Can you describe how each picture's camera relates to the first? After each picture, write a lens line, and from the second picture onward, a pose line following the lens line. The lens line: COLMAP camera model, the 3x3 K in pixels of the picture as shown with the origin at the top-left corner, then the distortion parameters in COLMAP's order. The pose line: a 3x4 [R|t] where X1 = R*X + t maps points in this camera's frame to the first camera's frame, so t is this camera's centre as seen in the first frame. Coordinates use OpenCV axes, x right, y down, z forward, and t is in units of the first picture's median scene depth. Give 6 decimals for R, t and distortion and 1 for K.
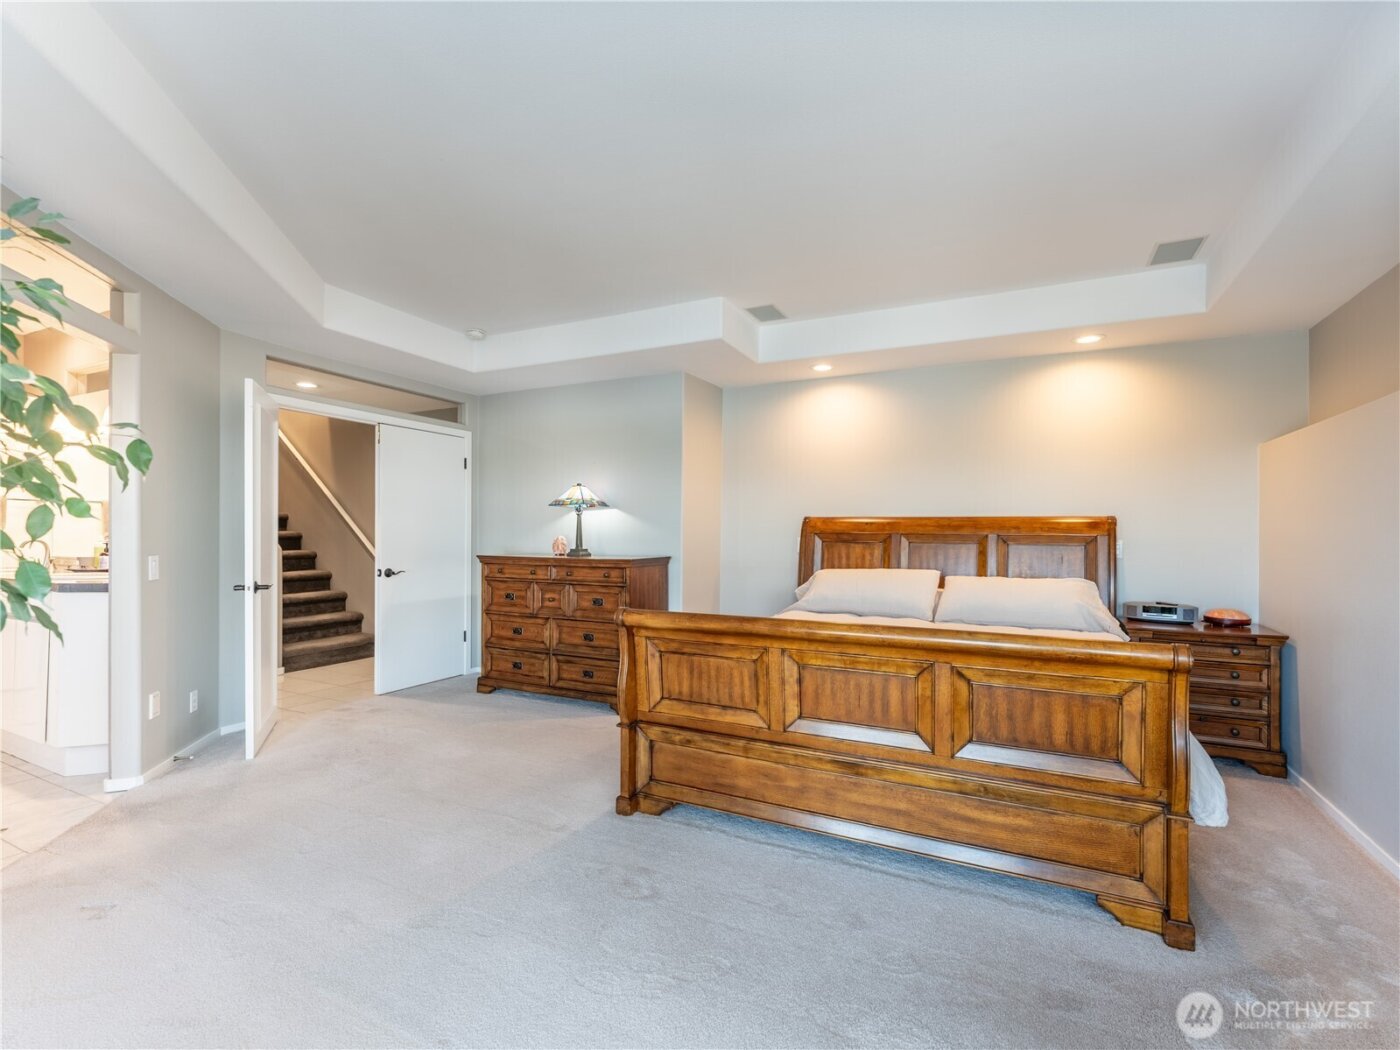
lens RADIAL K [[604.0, 0, 697.7], [0, 604.0, 533.3], [0, 0, 1]] dist [0.000602, -0.000107]
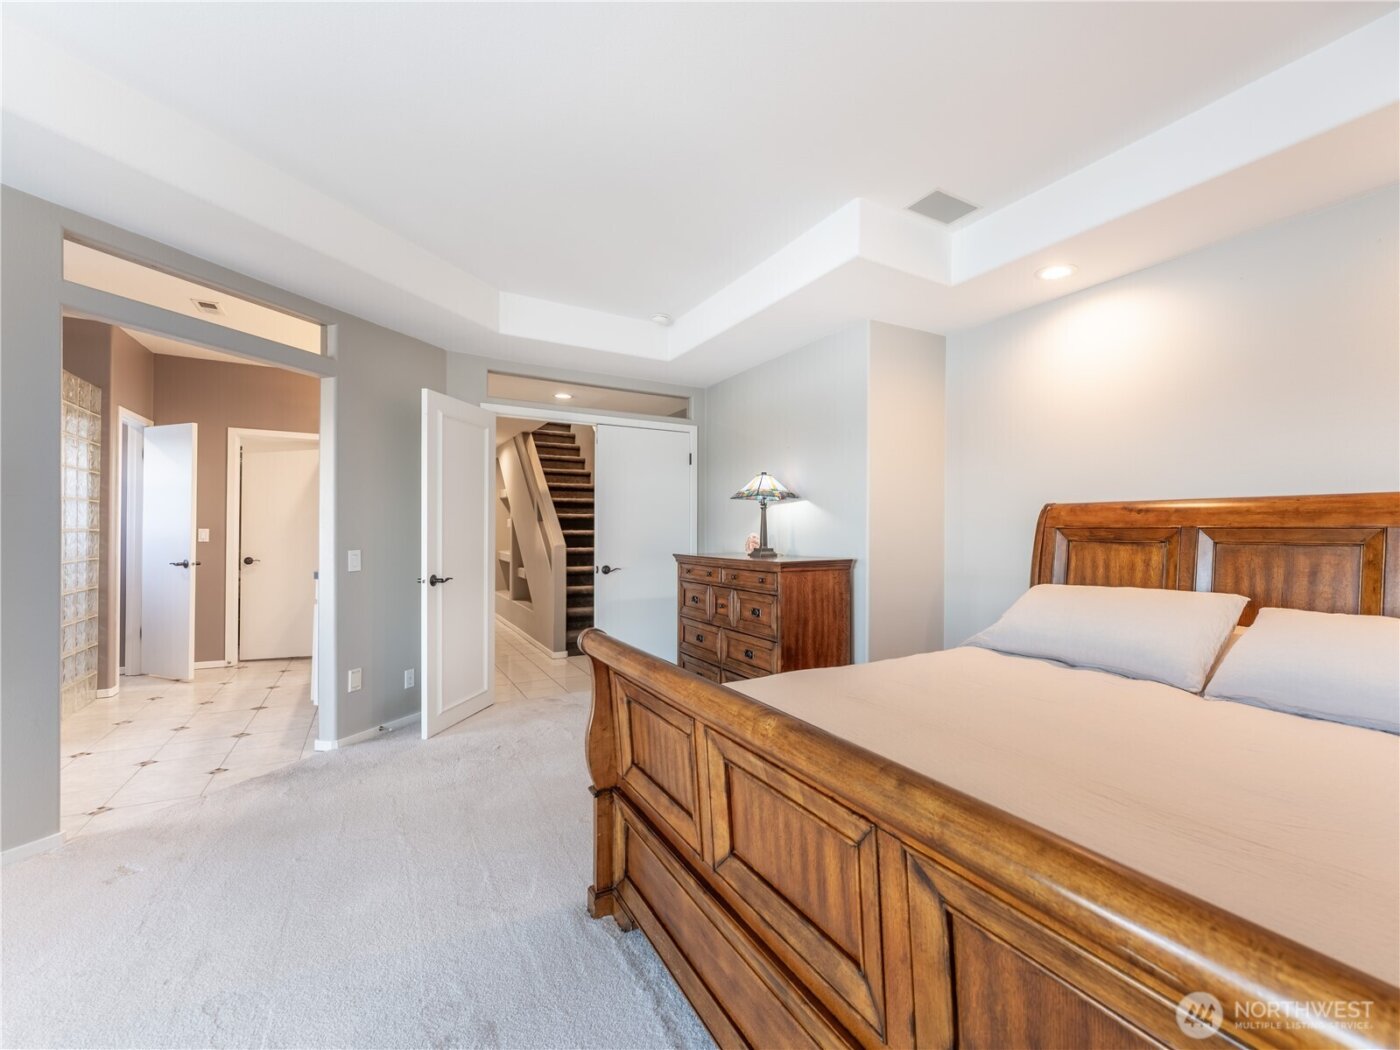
lens RADIAL K [[605.1, 0, 756.5], [0, 605.1, 525.8], [0, 0, 1]] dist [-0.001472, -0.000608]
pose [[0.868778, -0.007881, -0.495139, 0.248377], [0.002323, 0.999927, -0.011841, 0.004600], [0.495197, 0.009137, 0.868733, 0.277821]]
